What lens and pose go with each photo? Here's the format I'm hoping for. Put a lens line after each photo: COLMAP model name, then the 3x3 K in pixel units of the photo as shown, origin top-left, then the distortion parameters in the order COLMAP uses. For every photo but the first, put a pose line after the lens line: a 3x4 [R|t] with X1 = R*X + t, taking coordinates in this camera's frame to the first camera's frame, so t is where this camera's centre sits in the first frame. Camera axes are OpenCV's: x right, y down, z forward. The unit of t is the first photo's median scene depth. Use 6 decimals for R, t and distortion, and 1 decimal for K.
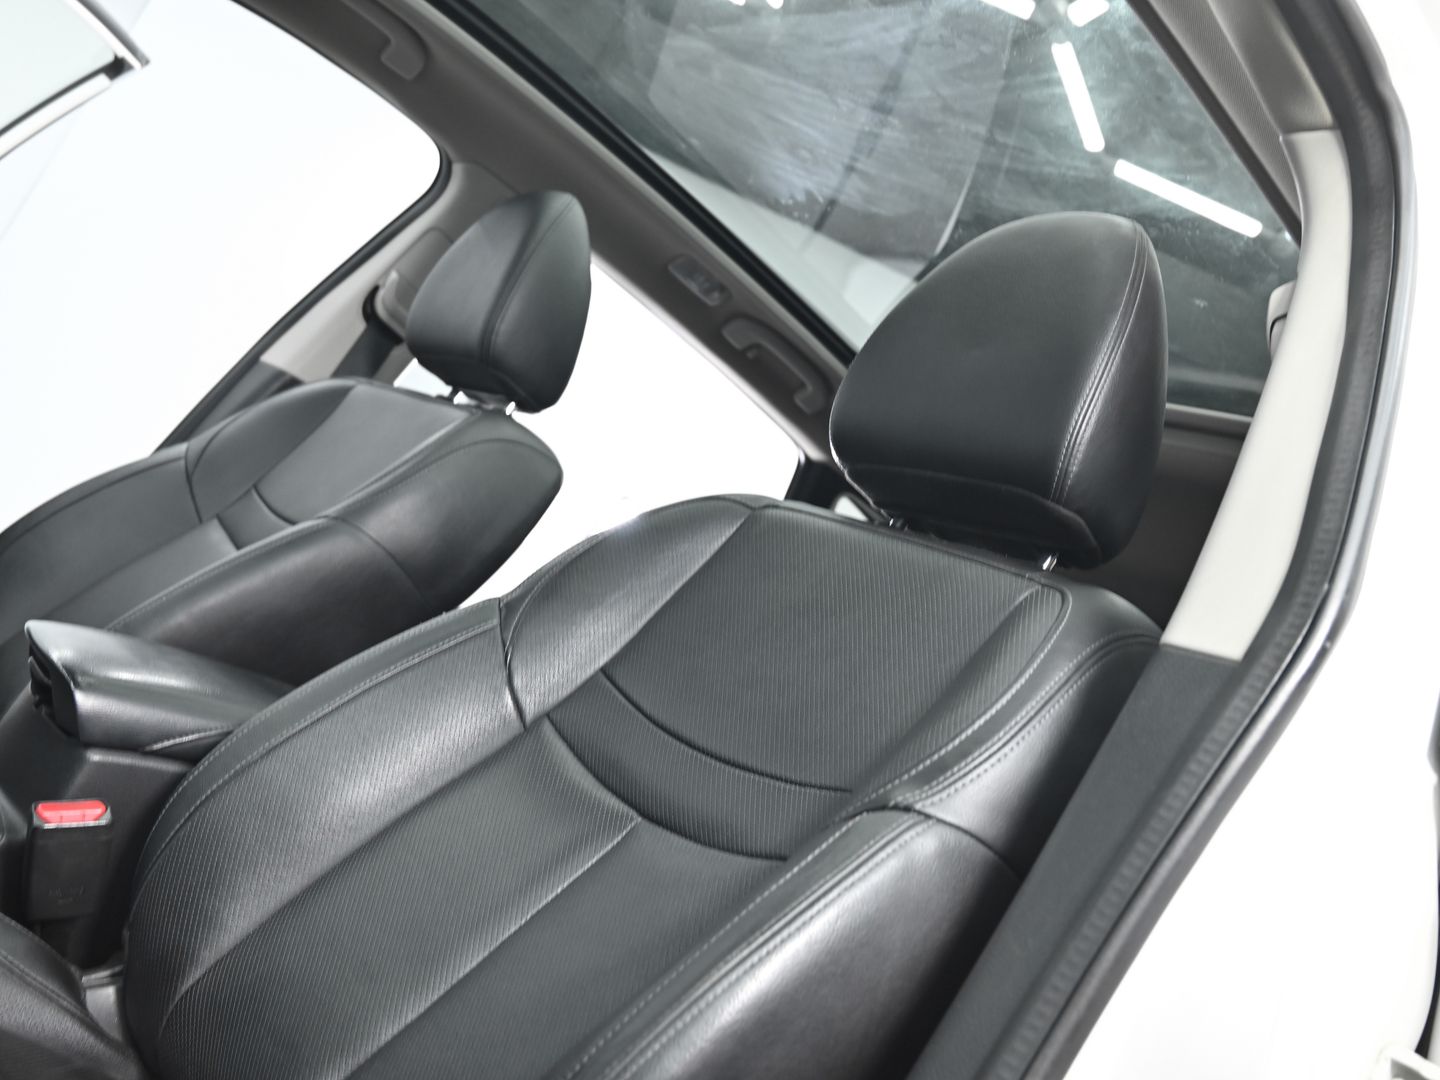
lens RADIAL K [[1342.6, 0, 720.0], [0, 1342.6, 540.0], [0, 0, 1]] dist [-0.004491, -0.005941]
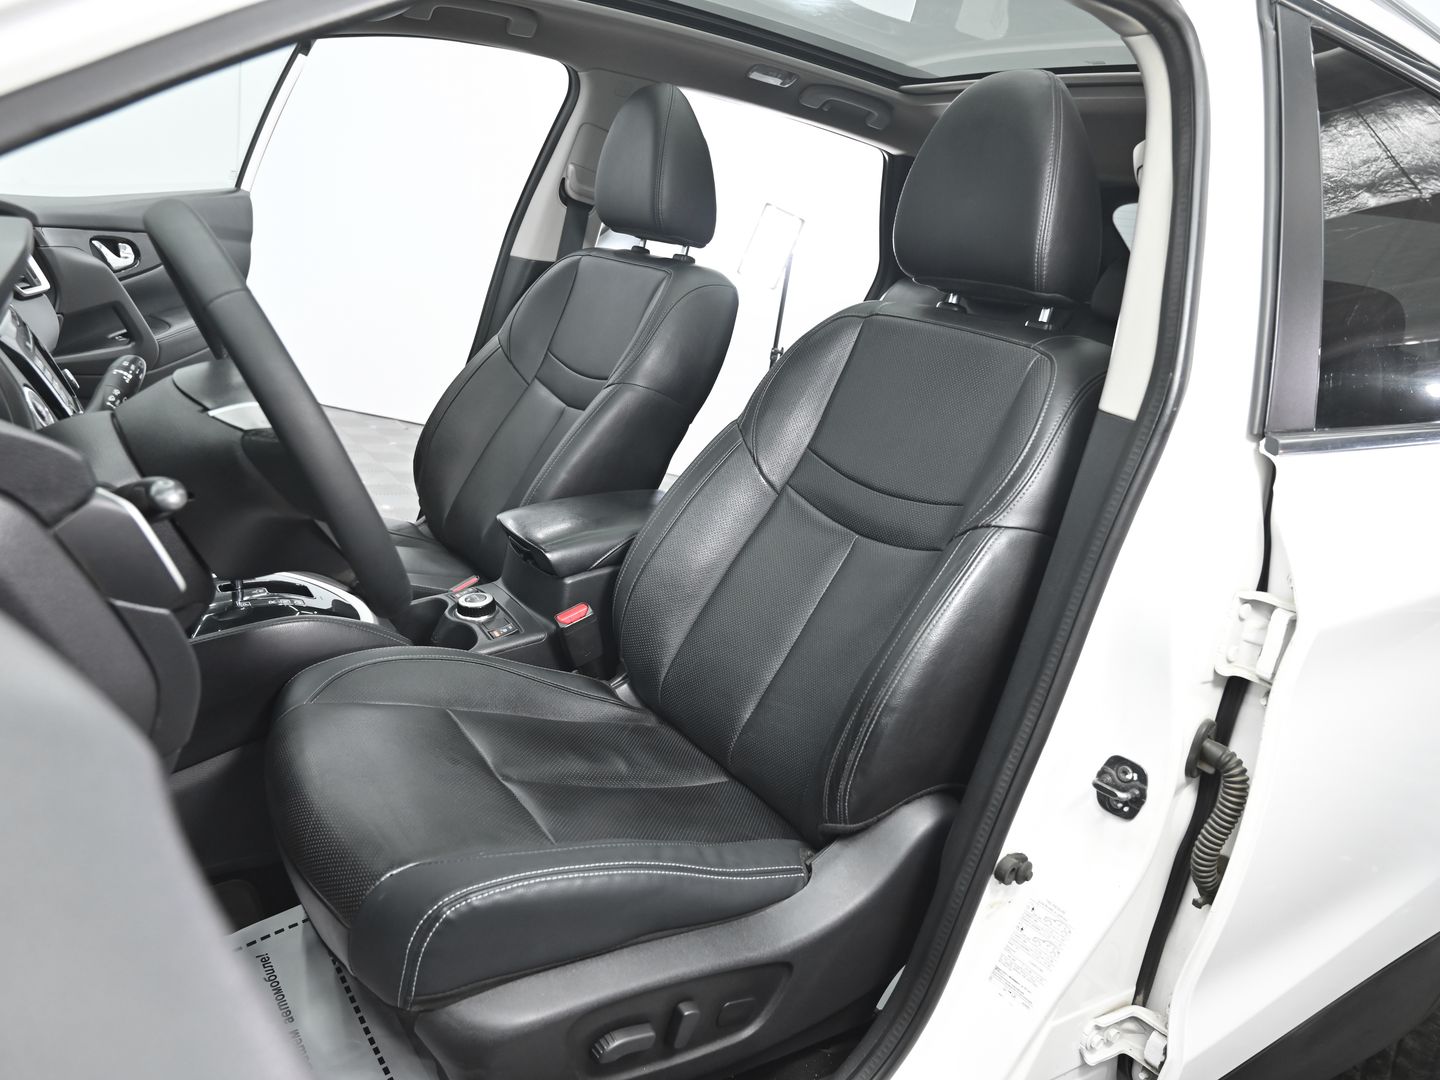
lens RADIAL K [[1064.5, 0, 720.0], [0, 1064.5, 540.0], [0, 0, 1]] dist [-0.004430, -0.004500]
pose [[0.931839, -0.287813, -0.220999, 0.080885], [0.347218, 0.884157, 0.312579, -0.289940], [0.105434, -0.368008, 0.923826, -0.346148]]
